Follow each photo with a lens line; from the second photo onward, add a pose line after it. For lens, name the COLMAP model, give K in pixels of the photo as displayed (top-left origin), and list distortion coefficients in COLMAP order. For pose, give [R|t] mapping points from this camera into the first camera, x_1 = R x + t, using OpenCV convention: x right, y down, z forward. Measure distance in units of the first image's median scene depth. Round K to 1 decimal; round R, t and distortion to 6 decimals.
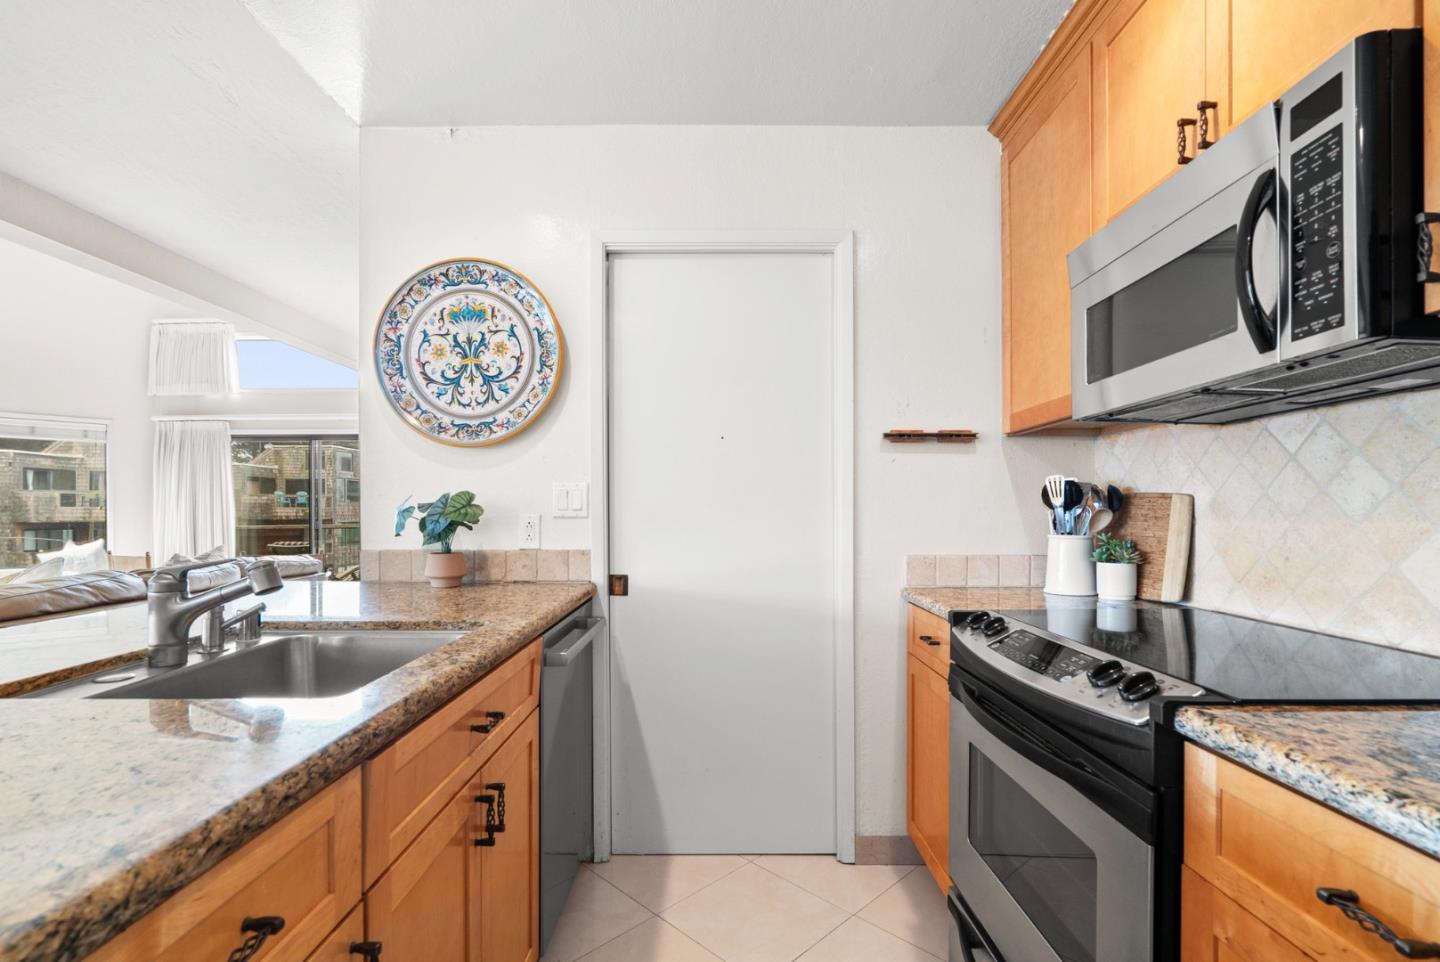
lens RADIAL K [[668.8, 0, 718.7], [0, 668.8, 512.3], [0, 0, 1]] dist [-0.003323, 0.000002]
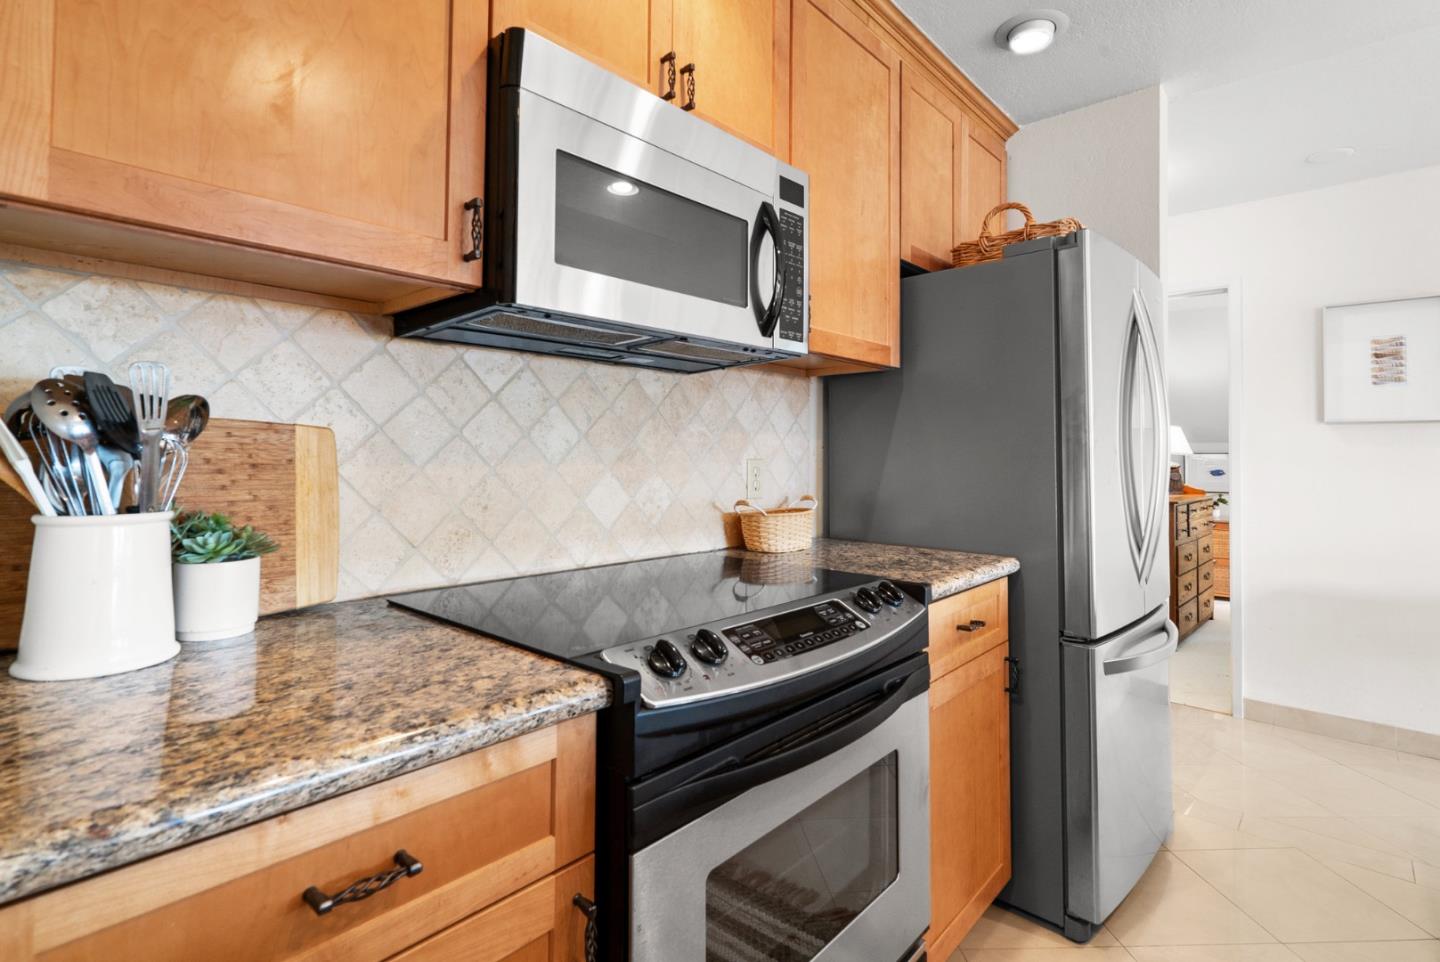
lens RADIAL K [[710.3, 0, 718.6], [0, 710.3, 430.3], [0, 0, 1]] dist [-0.002386, -0.000437]
pose [[-0.745003, 0.018371, 0.666808, -0.024272], [-0.006937, 0.999353, -0.035284, -0.002456], [-0.667025, -0.030912, -0.744393, 1.133857]]
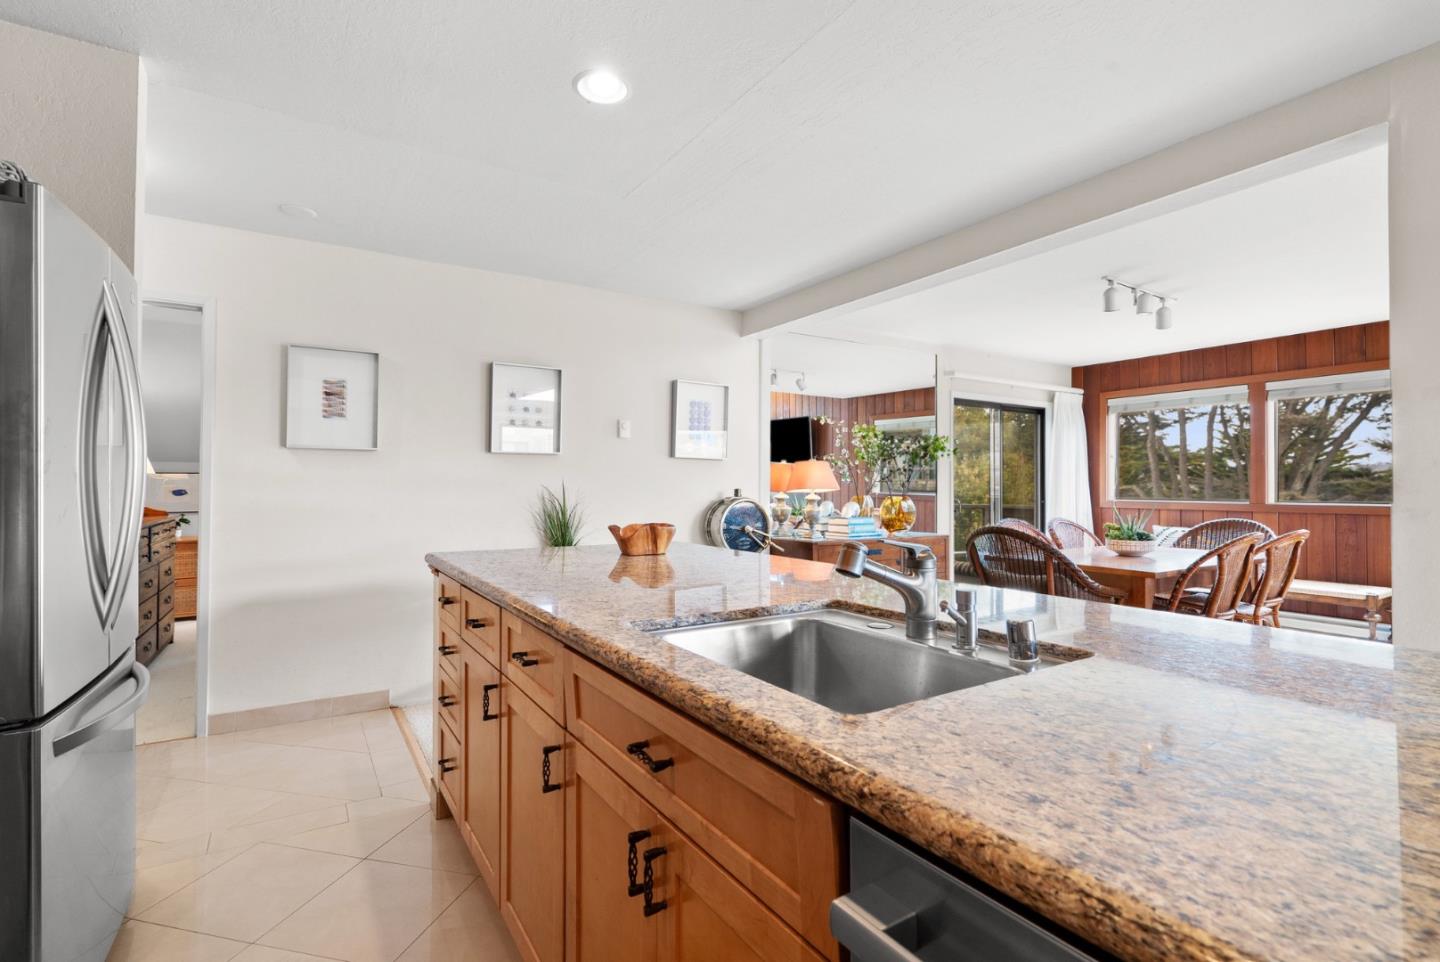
lens RADIAL K [[684.3, 0, 720.0], [0, 684.3, 481.0], [0, 0, 1]] dist [-0.001911, -0.000008]
pose [[-0.850020, -0.006768, -0.526707, -0.000192], [-0.007614, 0.999971, -0.000562, -0.008864], [0.526695, 0.003532, -0.850047, 1.087926]]
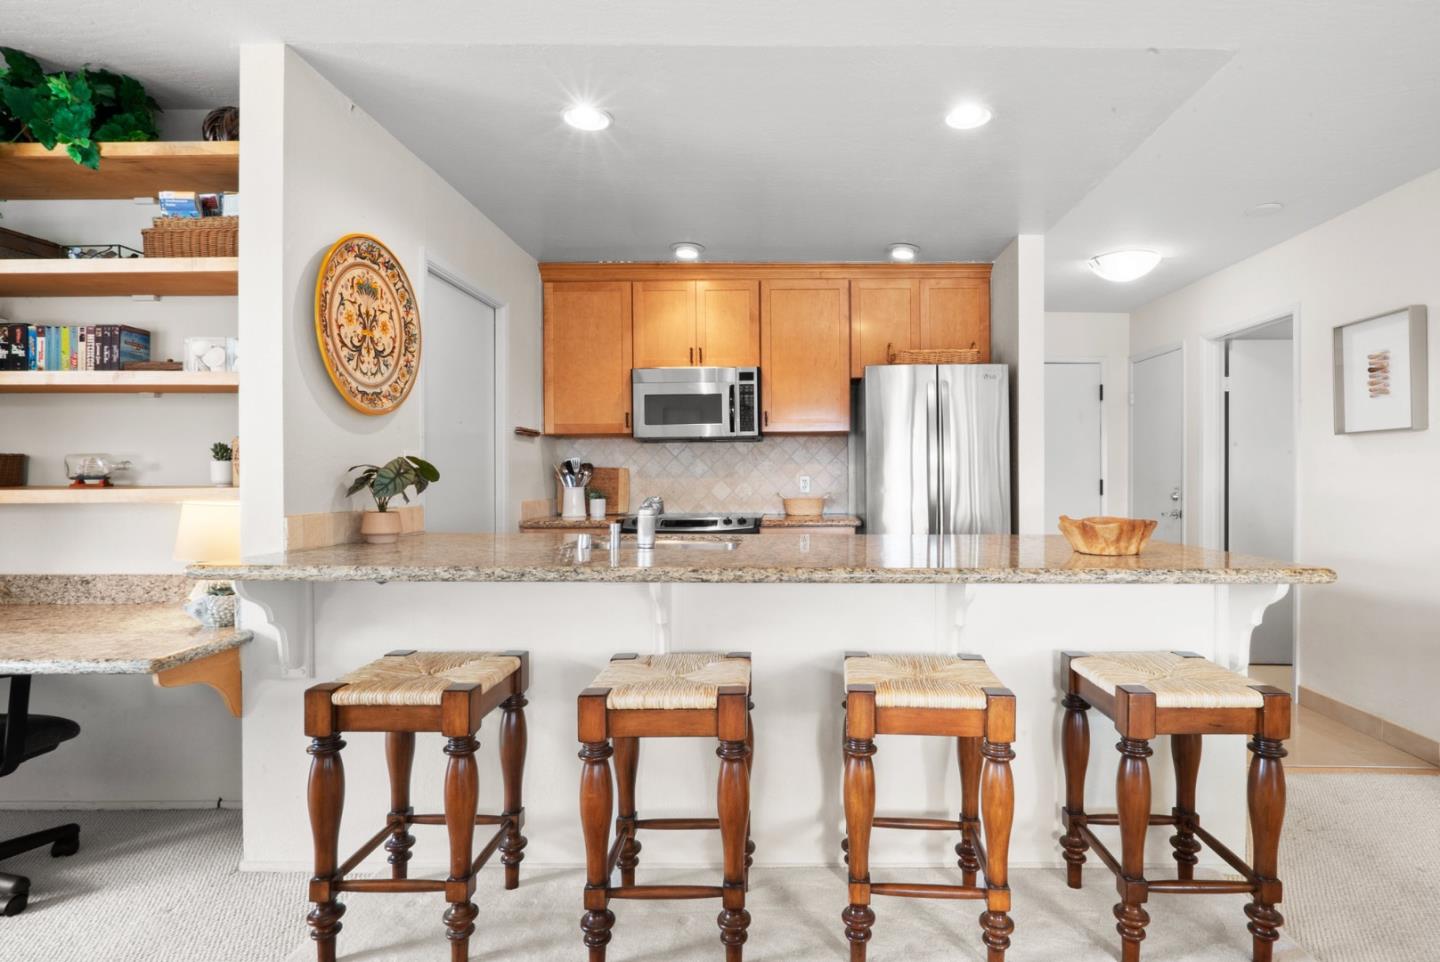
lens RADIAL K [[689.9, 0, 781.6], [0, 689.9, 476.8], [0, 0, 1]] dist [-0.004362, -0.000253]
pose [[0.005902, 0.001675, 0.999981, -1.653262], [0.005769, 0.999982, -0.001709, 0.010123], [-0.999966, 0.005779, 0.005892, 0.376785]]
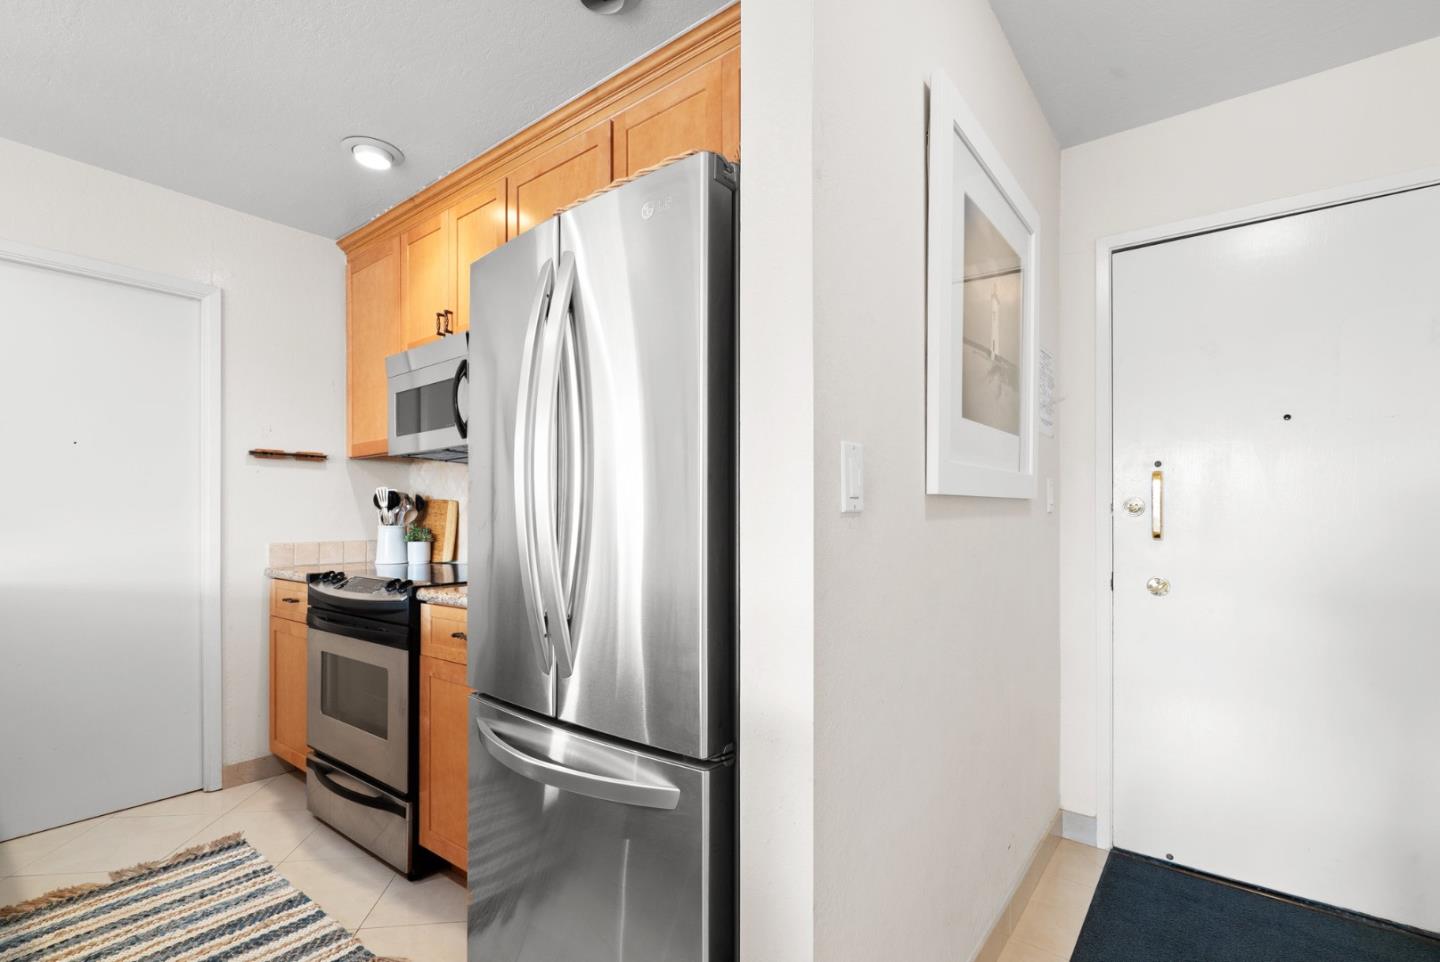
lens RADIAL K [[657.6, 0, 724.8], [0, 657.6, 513.8], [0, 0, 1]] dist [-0.002252, -0.000039]
pose [[0.614008, 0.002329, 0.789296, -0.220159], [0.003323, 0.999979, -0.005536, 0.017960], [-0.789293, 0.006022, 0.613988, -0.586117]]
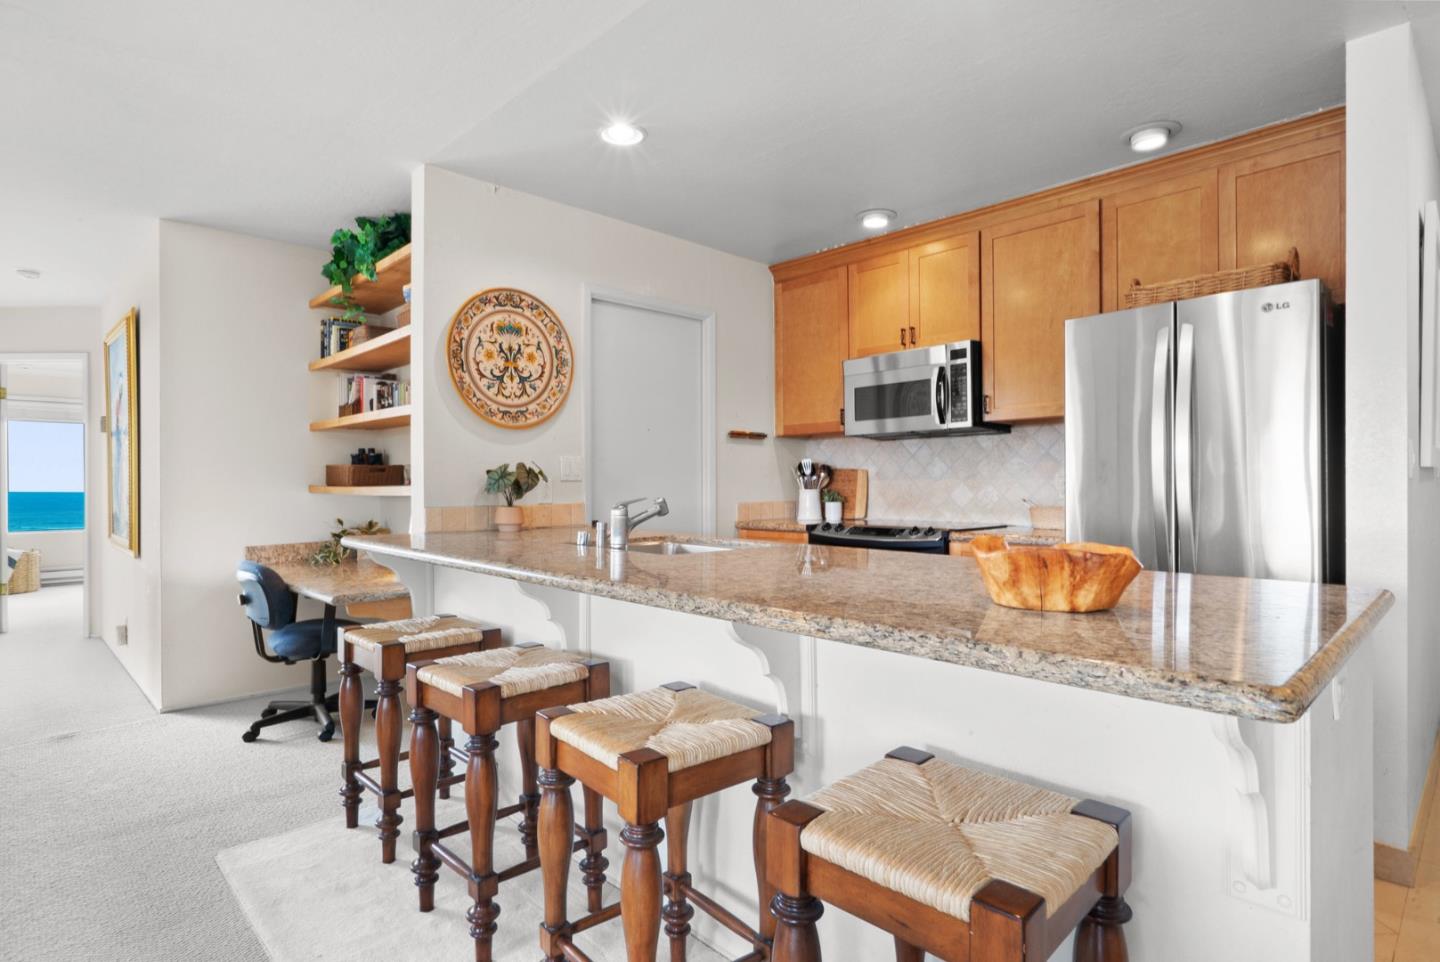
lens RADIAL K [[747.1, 0, 720.0], [0, 747.1, 481.0], [0, 0, 1]] dist [0.001214, 0.000598]
pose [[0.719514, 0.000924, 0.694478, -1.252929], [0.004003, 0.999977, -0.005479, 0.020642], [-0.694467, 0.006722, 0.719493, -0.417659]]
